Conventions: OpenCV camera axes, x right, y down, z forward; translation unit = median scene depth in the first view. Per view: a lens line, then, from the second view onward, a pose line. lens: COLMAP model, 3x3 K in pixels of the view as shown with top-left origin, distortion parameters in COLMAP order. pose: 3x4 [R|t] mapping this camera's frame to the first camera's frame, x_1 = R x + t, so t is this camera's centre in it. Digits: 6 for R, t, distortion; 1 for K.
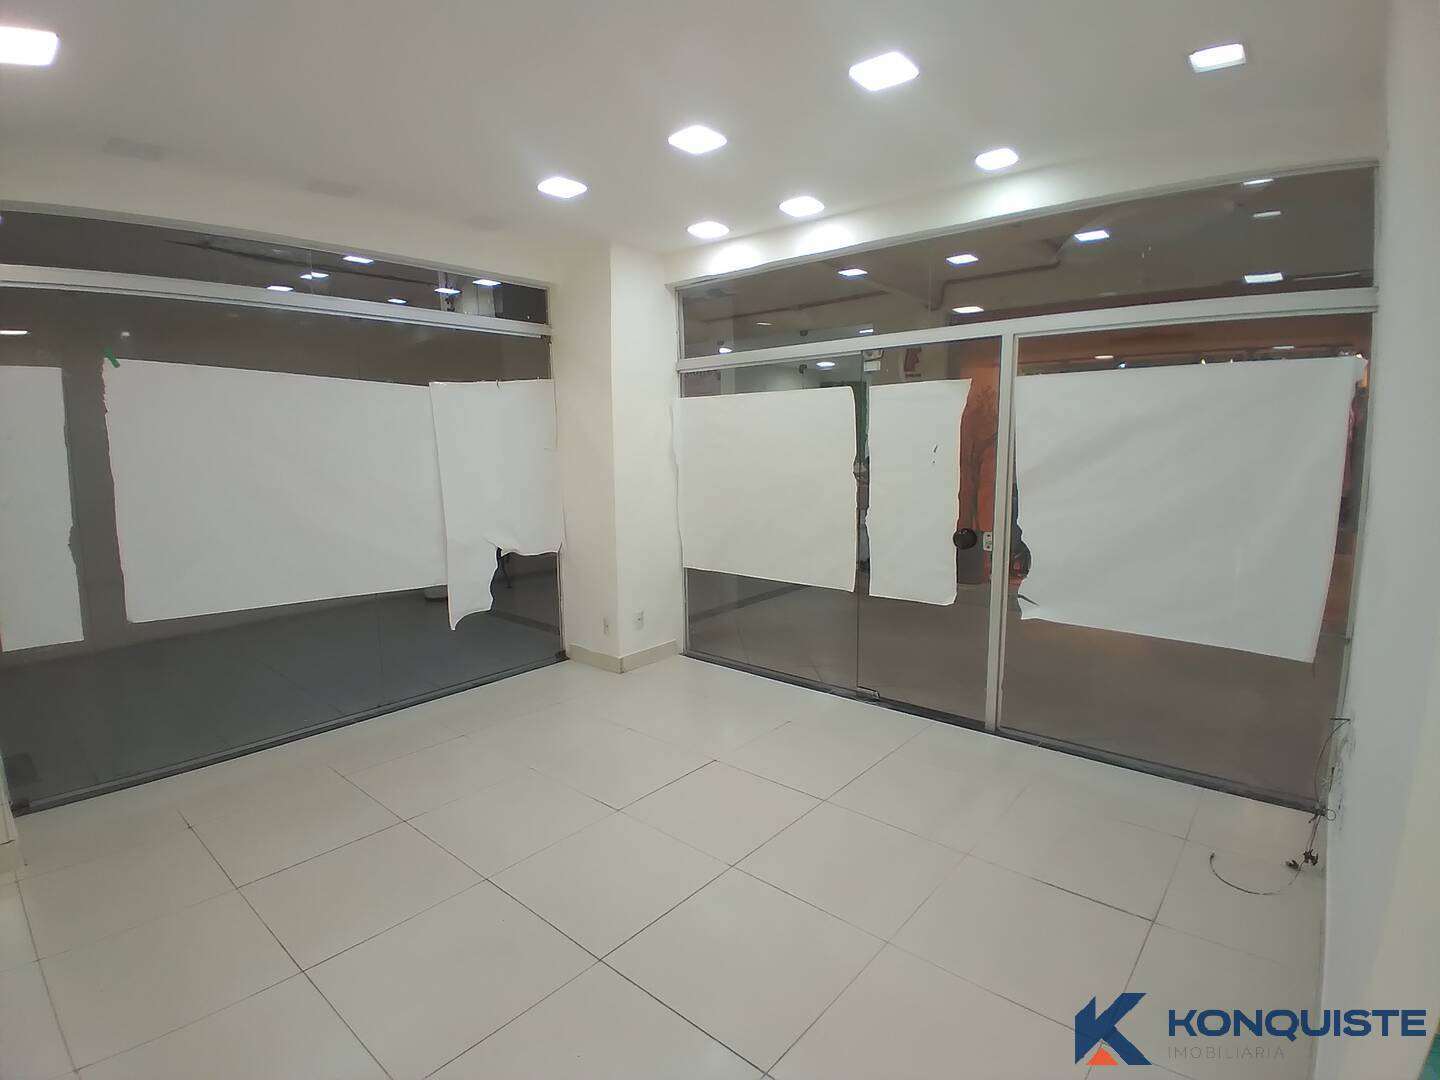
lens RADIAL K [[716.6, 0, 713.2], [0, 716.6, 536.9], [0, 0, 1]] dist [0.011908, -0.048495]
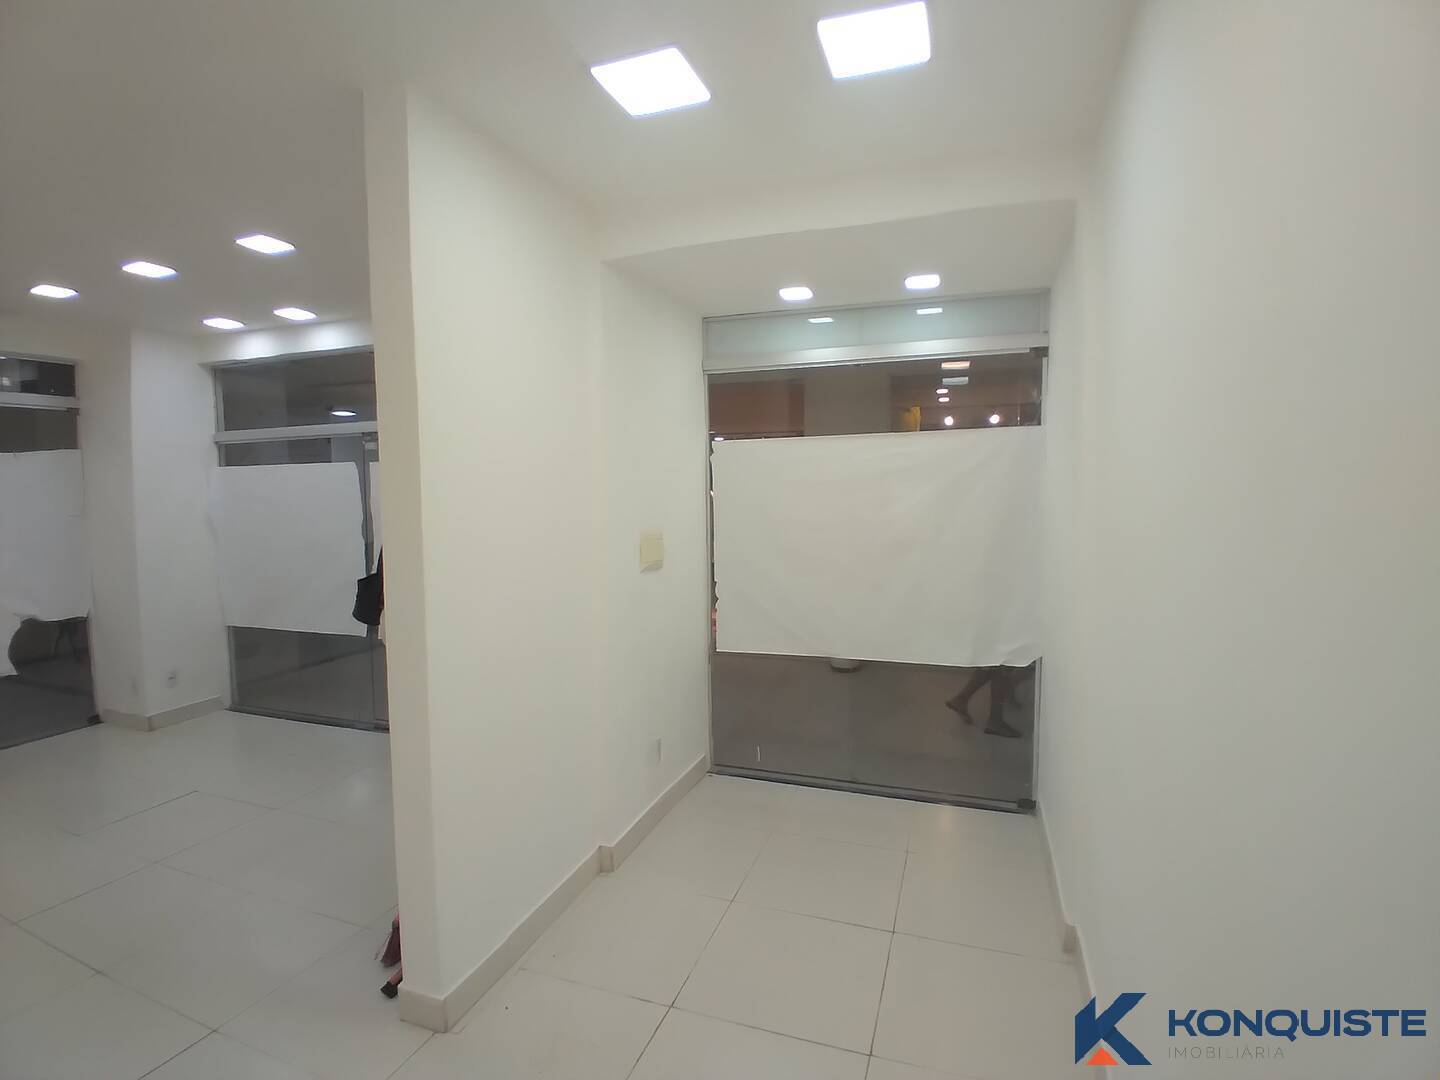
lens RADIAL K [[718.7, 0, 720.6], [0, 718.7, 533.2], [0, 0, 1]] dist [0.014967, -0.056868]
pose [[0.928597, -0.019025, 0.370601, 0.276503], [0.049124, 0.996198, -0.071948, 0.020464], [-0.367823, 0.085016, 0.926001, -0.279903]]
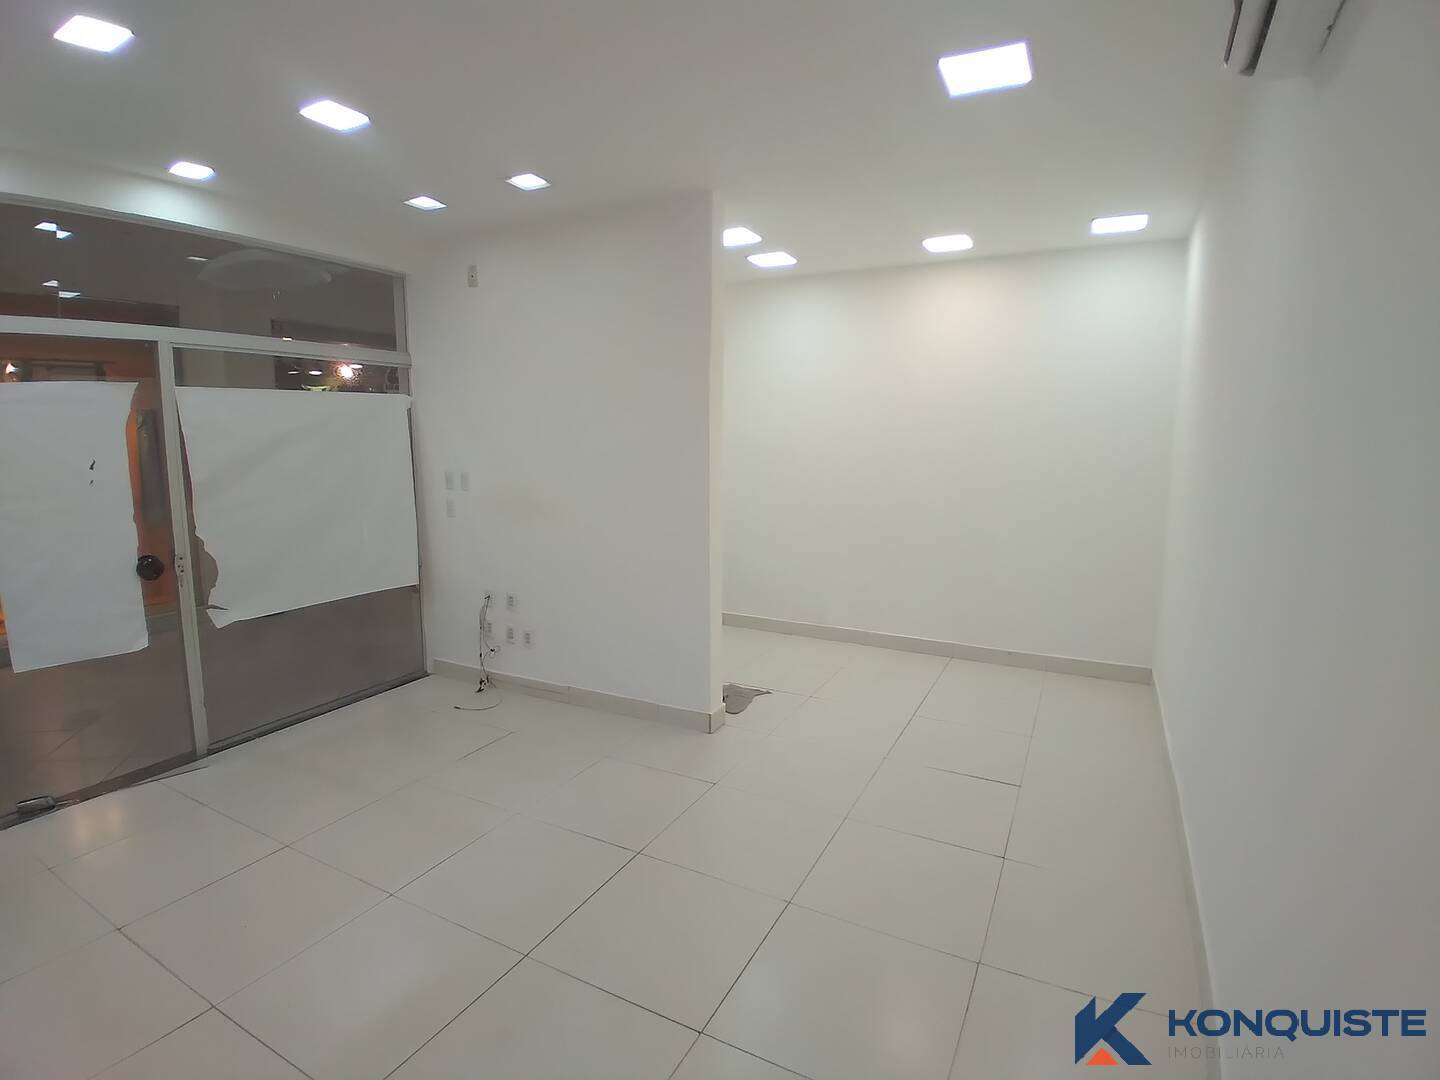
lens RADIAL K [[716.6, 0, 713.2], [0, 716.6, 536.9], [0, 0, 1]] dist [0.011908, -0.048495]
pose [[-0.223698, -0.121703, 0.967030, -0.531963], [0.148847, 0.976269, 0.157298, -0.049977], [-0.963226, 0.179127, -0.200274, 0.397766]]
